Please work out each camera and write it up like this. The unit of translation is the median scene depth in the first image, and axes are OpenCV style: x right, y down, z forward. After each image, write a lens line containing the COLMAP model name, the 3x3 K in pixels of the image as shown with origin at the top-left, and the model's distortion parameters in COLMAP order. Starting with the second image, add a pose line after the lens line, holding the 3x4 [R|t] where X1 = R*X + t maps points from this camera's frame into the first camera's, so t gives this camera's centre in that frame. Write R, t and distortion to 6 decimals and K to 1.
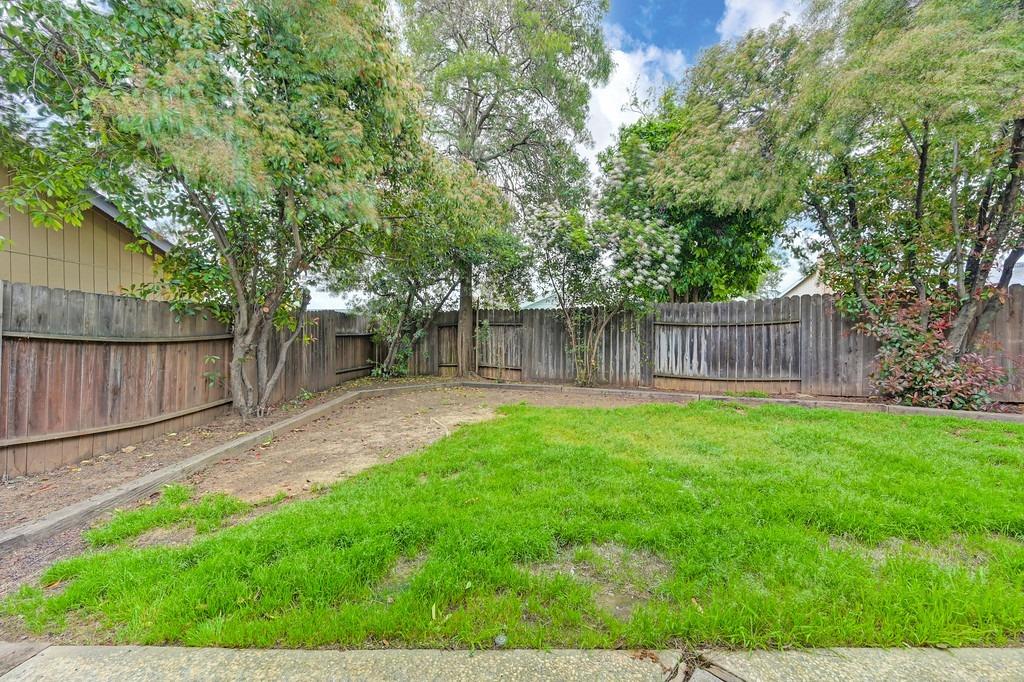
lens RADIAL K [[404.2, 0, 518.7], [0, 404.2, 345.8], [0, 0, 1]] dist [0.000981, 0.000120]
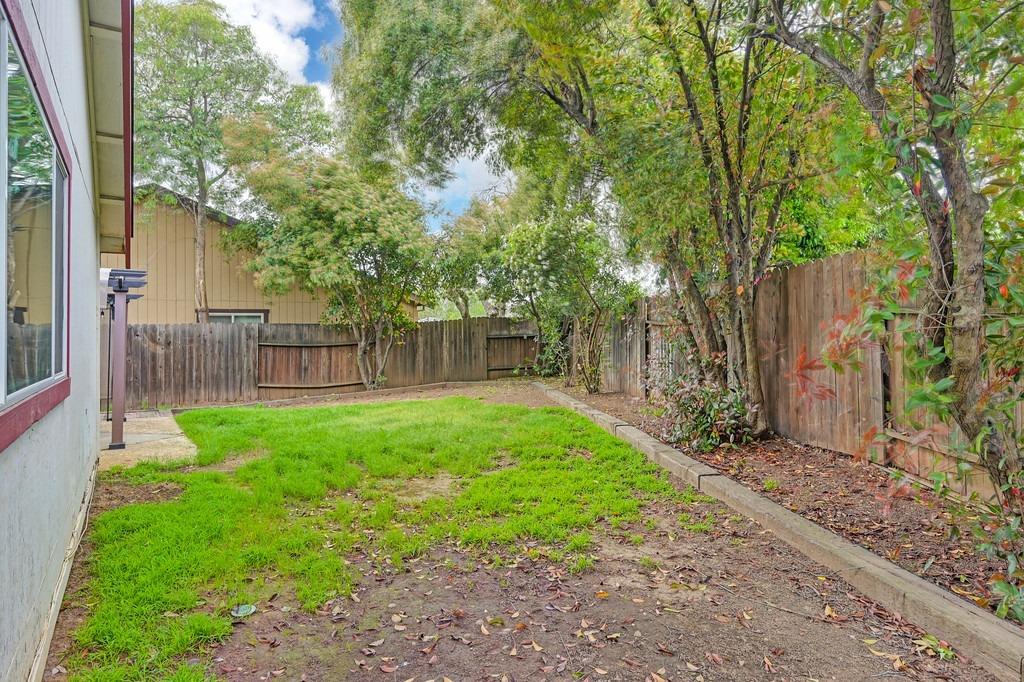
lens RADIAL K [[609.0, 0, 514.1], [0, 609.0, 336.4], [0, 0, 1]] dist [0.003117, 0.000212]
pose [[0.550815, -0.002145, -0.834625, 1.306326], [-0.001267, 0.999993, -0.003406, -0.028468], [0.834627, 0.002934, 0.550808, 0.088120]]
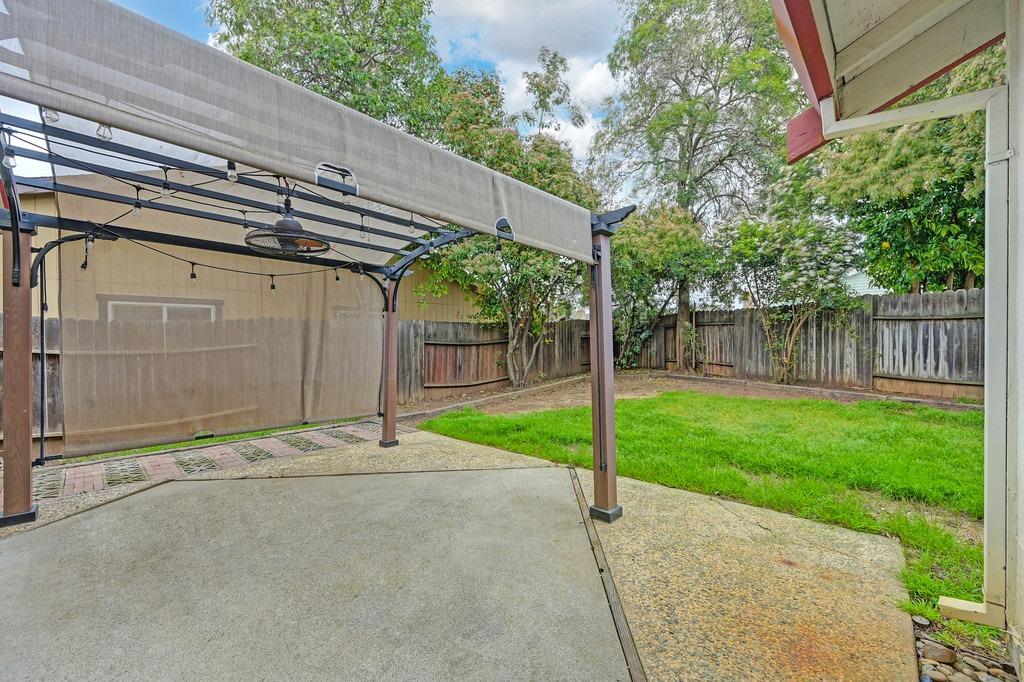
lens RADIAL K [[404.2, 0, 521.0], [0, 404.2, 344.5], [0, 0, 1]] dist [0.000981, 0.000120]
pose [[0.756663, -0.005685, -0.653781, 0.362414], [0.008398, 0.999964, 0.001025, -0.004620], [0.653751, -0.006266, 0.756683, -0.224433]]
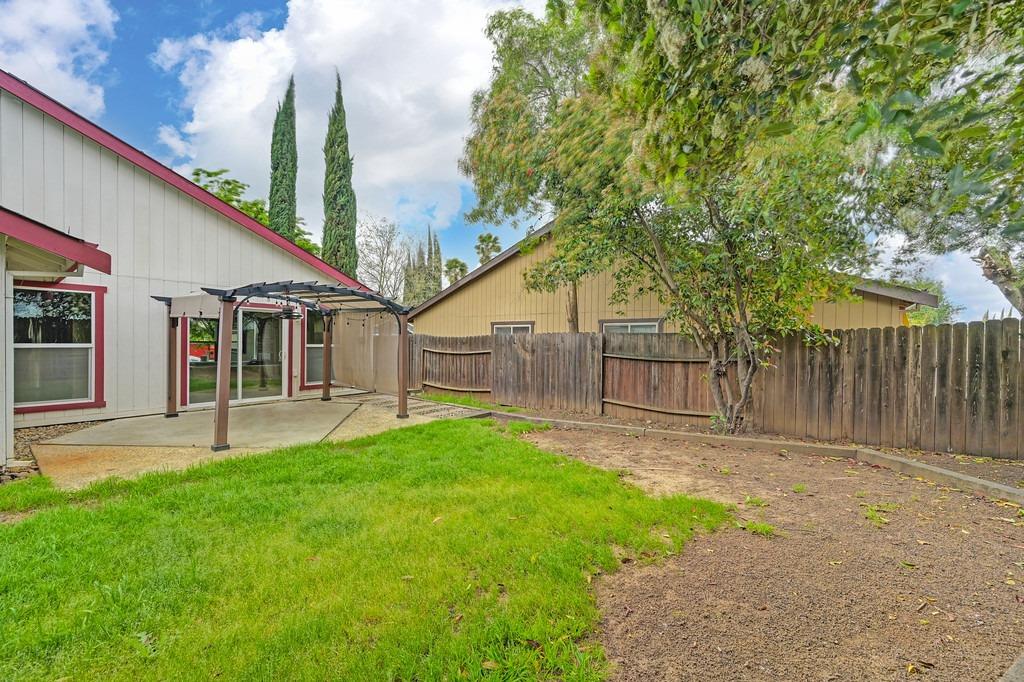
lens RADIAL K [[404.2, 0, 516.4], [0, 404.2, 341.1], [0, 0, 1]] dist [0.000981, 0.000120]
pose [[-0.577072, -0.005737, -0.816673, 0.447943], [-0.022494, 0.999708, 0.008872, -0.053678], [0.816383, 0.023490, -0.577033, 0.870427]]
